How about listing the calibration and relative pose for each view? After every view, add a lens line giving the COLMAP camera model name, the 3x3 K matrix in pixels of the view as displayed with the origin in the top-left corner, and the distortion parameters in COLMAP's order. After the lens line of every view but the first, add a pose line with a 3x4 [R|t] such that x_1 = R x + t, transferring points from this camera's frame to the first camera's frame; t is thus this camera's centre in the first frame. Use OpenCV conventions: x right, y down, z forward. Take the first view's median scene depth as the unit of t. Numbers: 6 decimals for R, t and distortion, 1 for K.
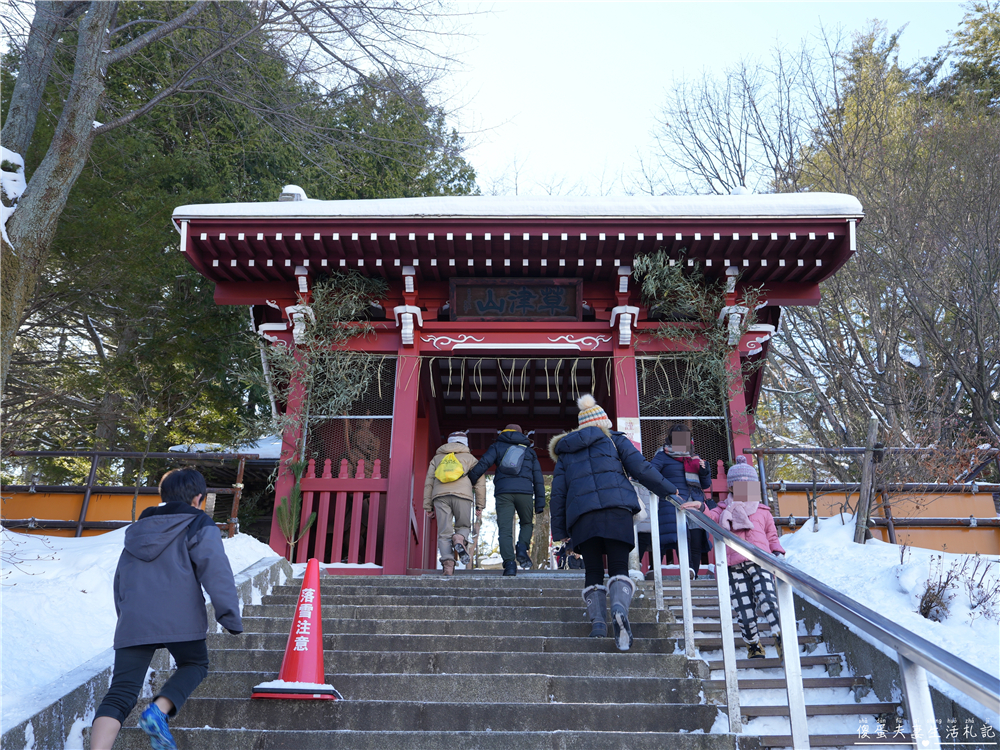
lens RADIAL K [[1011.6, 0, 495.3], [0, 1011.6, 376.5], [0, 0, 1]] dist [-0.005128, 0.000000]
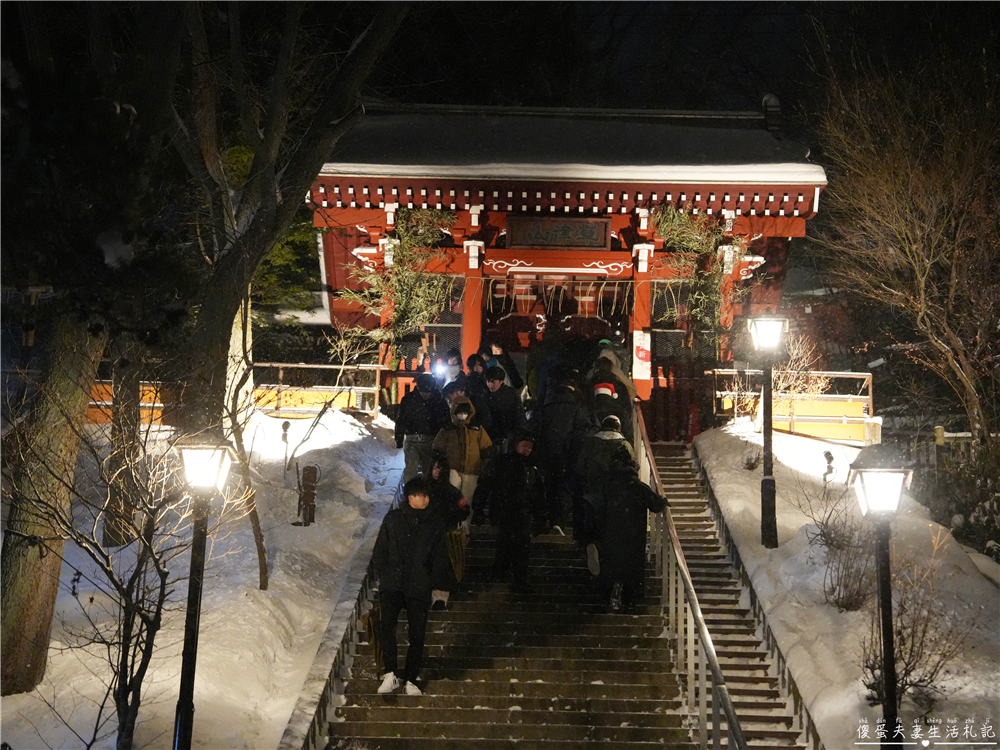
lens RADIAL K [[2028.7, 0, 503.7], [0, 2028.7, 377.4], [0, 0, 1]] dist [0.230173, 0.000000]
pose [[0.999749, 0.019227, -0.011522, -0.015210], [-0.016807, 0.983105, 0.182269, -0.364565], [0.014832, -0.182030, 0.983181, -1.546073]]
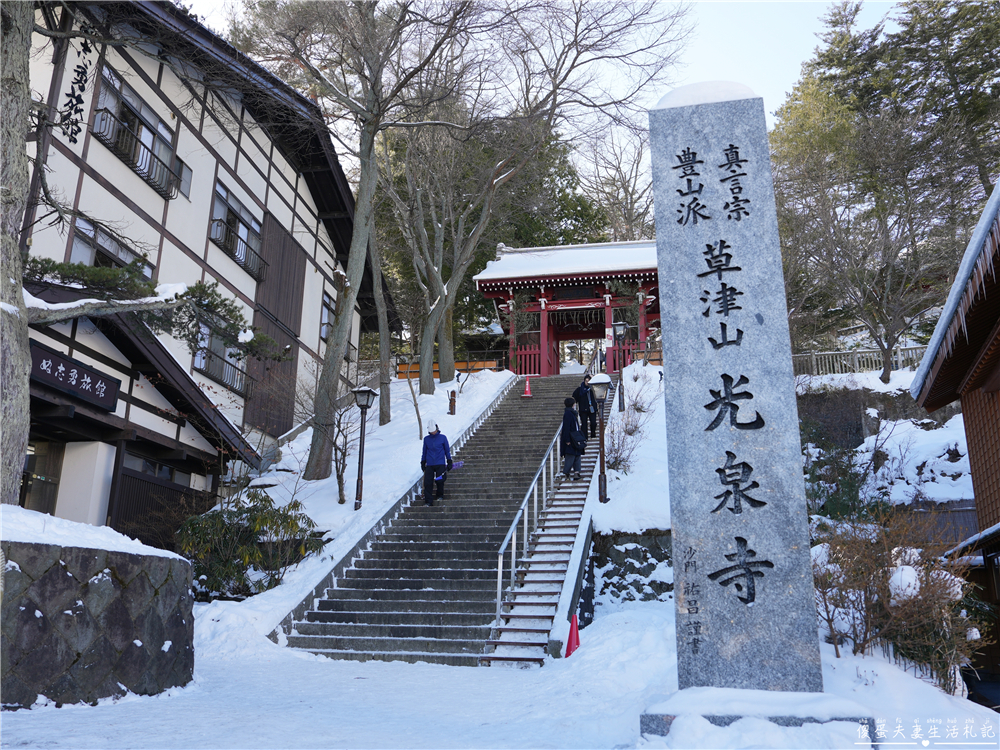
lens RADIAL K [[815.1, 0, 503.9], [0, 815.1, 376.3], [0, 0, 1]] dist [-0.064422, 0.009056]
pose [[0.980284, -0.045980, -0.192168, 0.293693], [0.088353, 0.971906, 0.218157, -0.415017], [0.176739, -0.230835, 0.956807, -1.658785]]
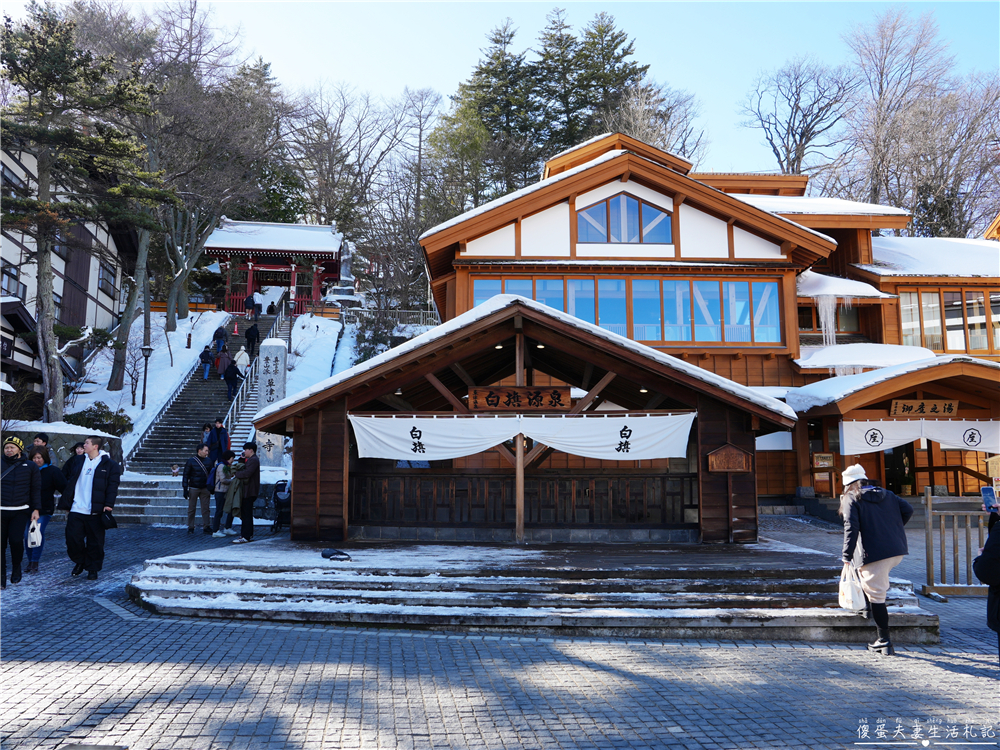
lens RADIAL K [[755.2, 0, 493.7], [0, 755.2, 378.5], [0, 0, 1]] dist [-0.089308, 0.035806]
pose [[0.986787, 0.024518, 0.160156, 0.531871], [-0.083302, 0.924604, 0.371710, -1.018555], [-0.138967, -0.380140, 0.914430, -2.808334]]
